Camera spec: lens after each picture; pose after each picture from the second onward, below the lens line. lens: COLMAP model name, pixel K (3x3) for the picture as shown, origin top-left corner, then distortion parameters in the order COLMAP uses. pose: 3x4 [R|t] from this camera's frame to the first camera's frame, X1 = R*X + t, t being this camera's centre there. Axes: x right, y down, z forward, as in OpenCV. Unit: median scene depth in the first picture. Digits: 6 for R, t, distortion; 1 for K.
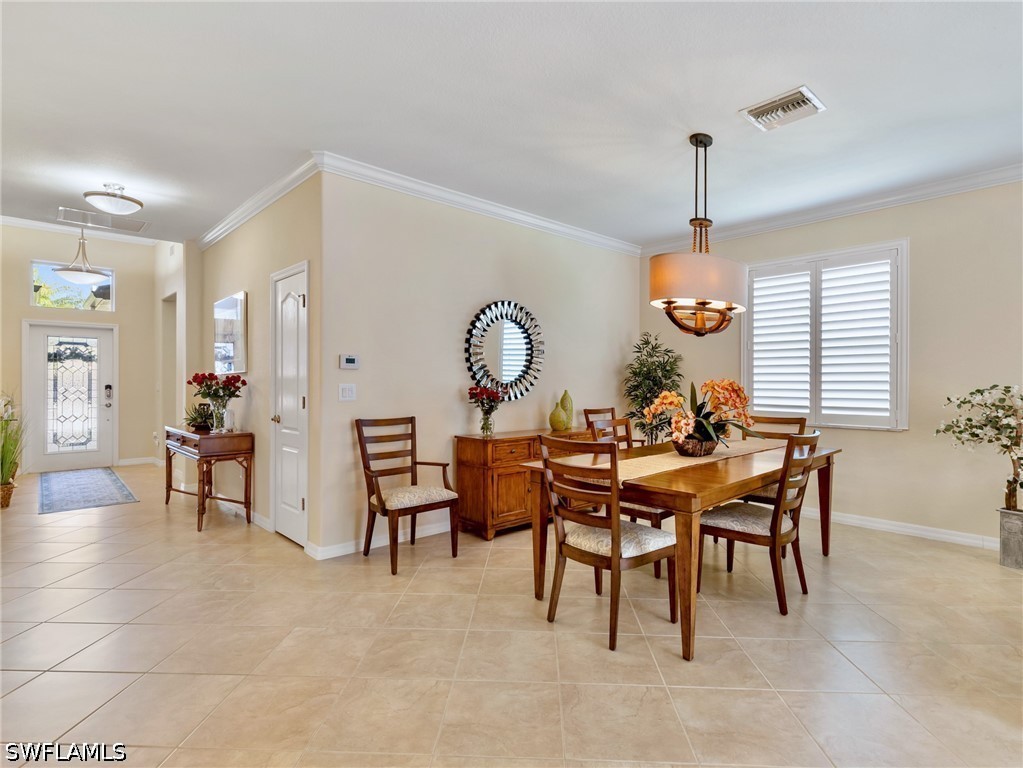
lens RADIAL K [[523.2, 0, 520.4], [0, 523.2, 384.0], [0, 0, 1]] dist [0.011017, -0.003982]
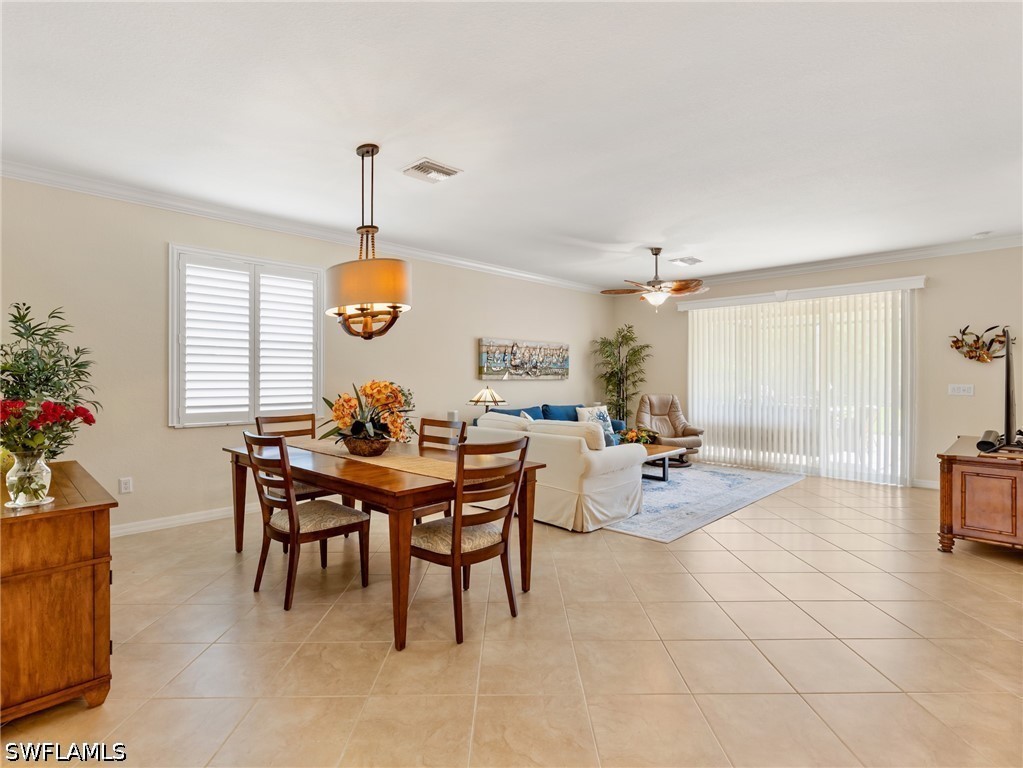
lens RADIAL K [[523.2, 0, 515.8], [0, 523.2, 375.3], [0, 0, 1]] dist [0.011017, -0.003982]
pose [[-0.048962, 0.000326, 0.998801, -0.523040], [0.000838, 1.000000, -0.000286, -0.014358], [-0.998800, 0.000823, -0.048962, 0.560007]]
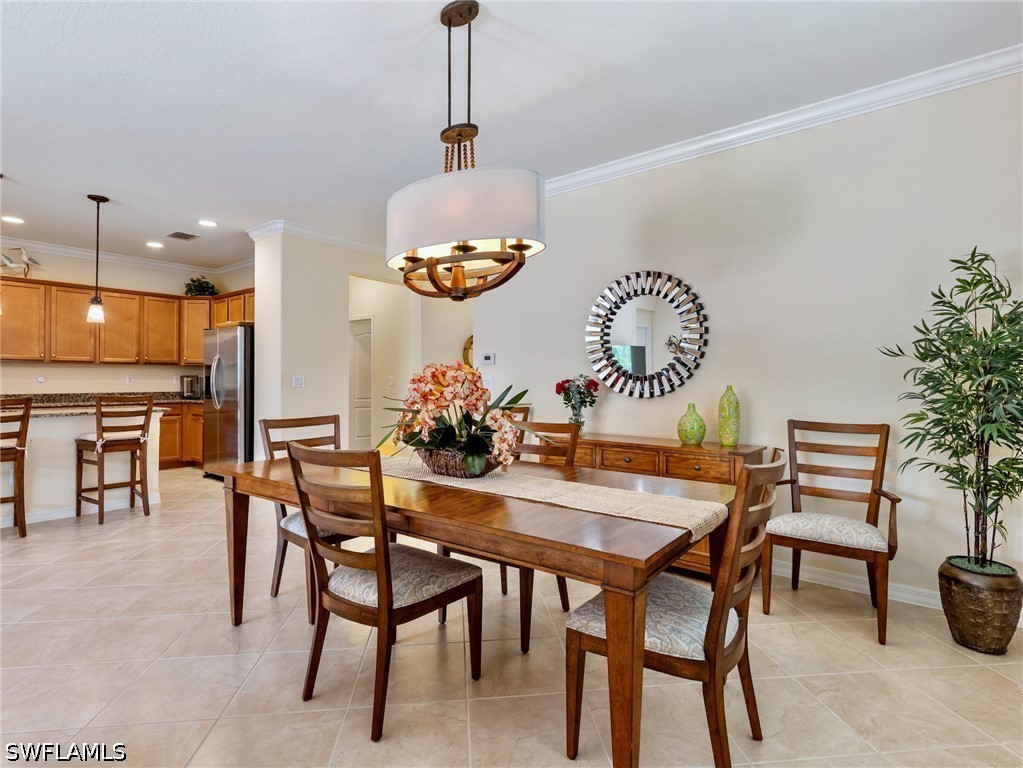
lens RADIAL K [[523.2, 0, 514.1], [0, 523.2, 380.9], [0, 0, 1]] dist [0.011017, -0.003982]
pose [[0.166720, -0.001468, -0.986003, 0.771210], [-0.007034, 0.999972, -0.002679, 0.012942], [0.985979, 0.007382, 0.166705, 0.701368]]
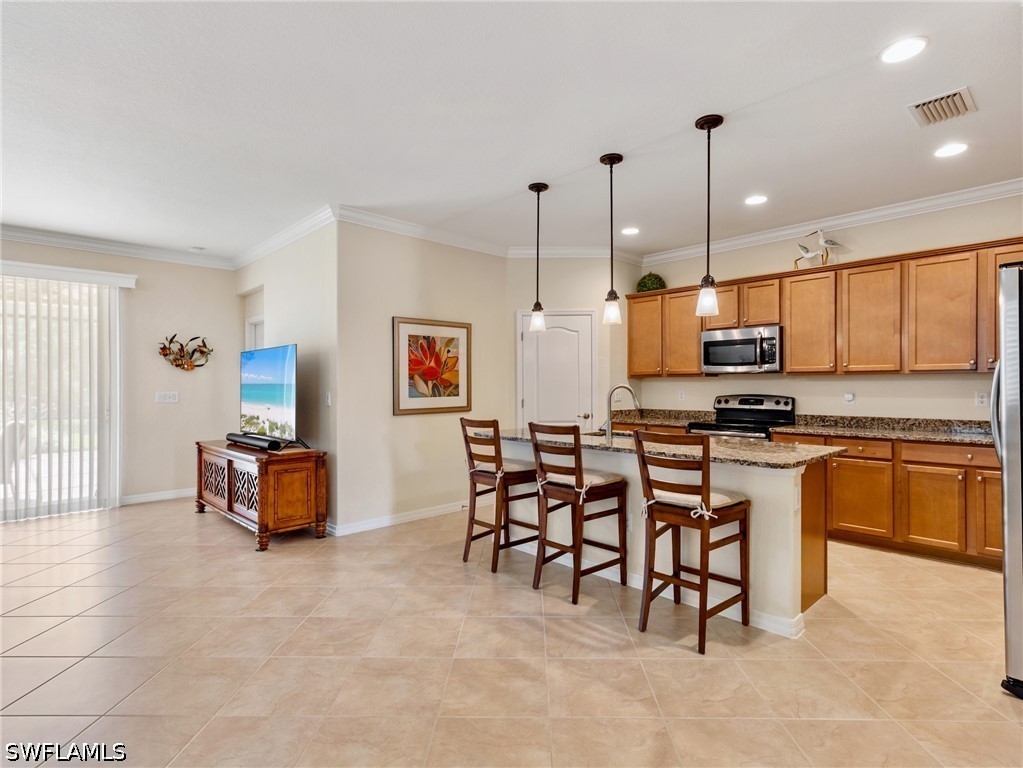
lens RADIAL K [[523.2, 0, 519.8], [0, 523.2, 385.8], [0, 0, 1]] dist [0.011017, -0.003982]
pose [[-0.999794, -0.000438, -0.020288, -0.128857], [-0.000540, 0.999987, 0.005019, -0.012799], [0.020286, 0.005029, -0.999782, 0.728134]]
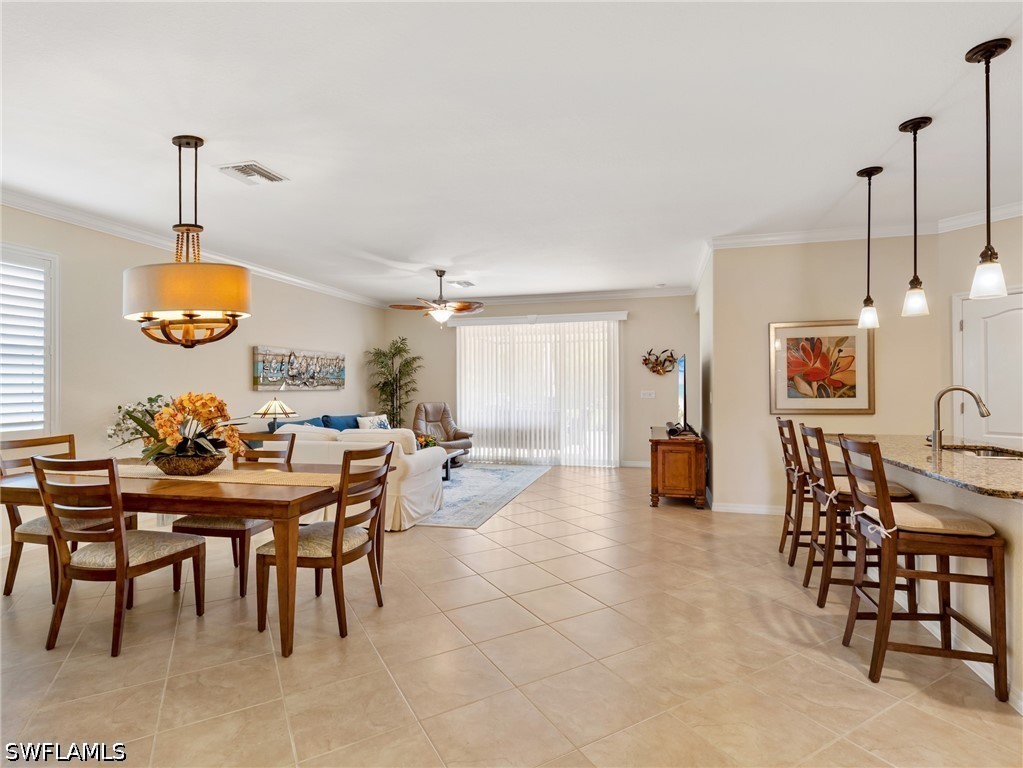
lens RADIAL K [[523.2, 0, 520.3], [0, 523.2, 382.2], [0, 0, 1]] dist [0.011017, -0.003982]
pose [[-0.532828, 0.005920, 0.846203, -0.576304], [0.005720, 0.999978, -0.003394, -0.016627], [-0.846204, 0.003032, -0.532850, 0.738577]]
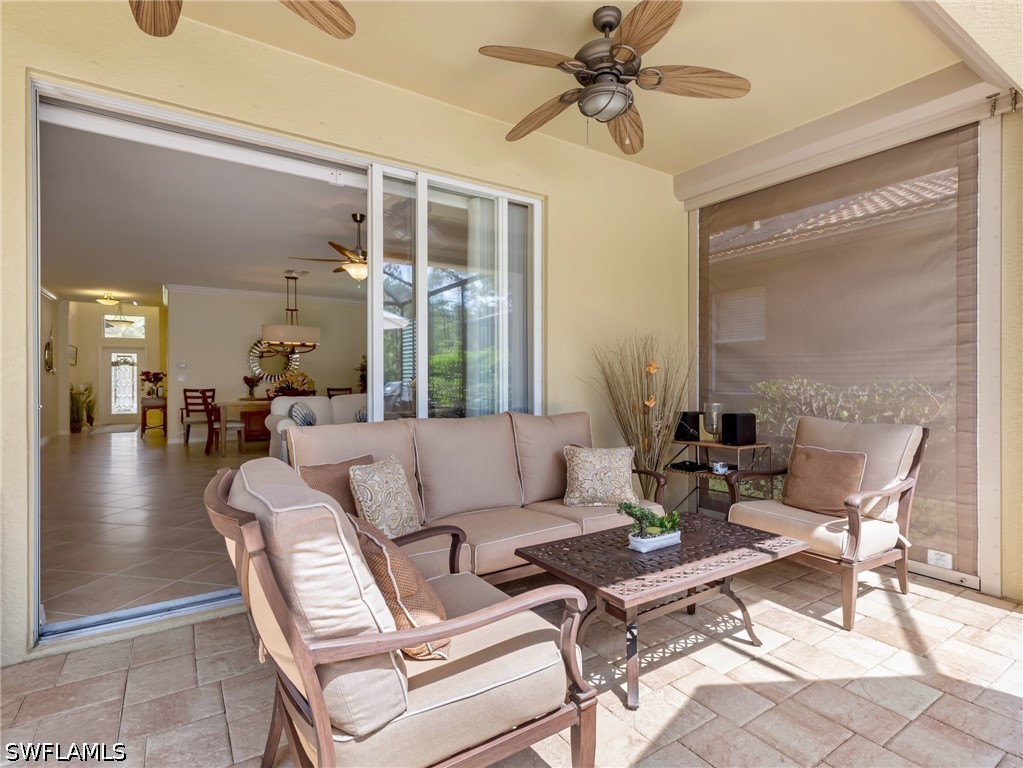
lens RADIAL K [[523.2, 0, 525.8], [0, 523.2, 382.8], [0, 0, 1]] dist [0.011017, -0.003982]
pose [[0.986917, -0.003444, -0.161192, 1.382707], [0.003163, 0.999993, -0.002001, 0.039796], [0.161198, 0.001465, 0.986921, -0.982140]]
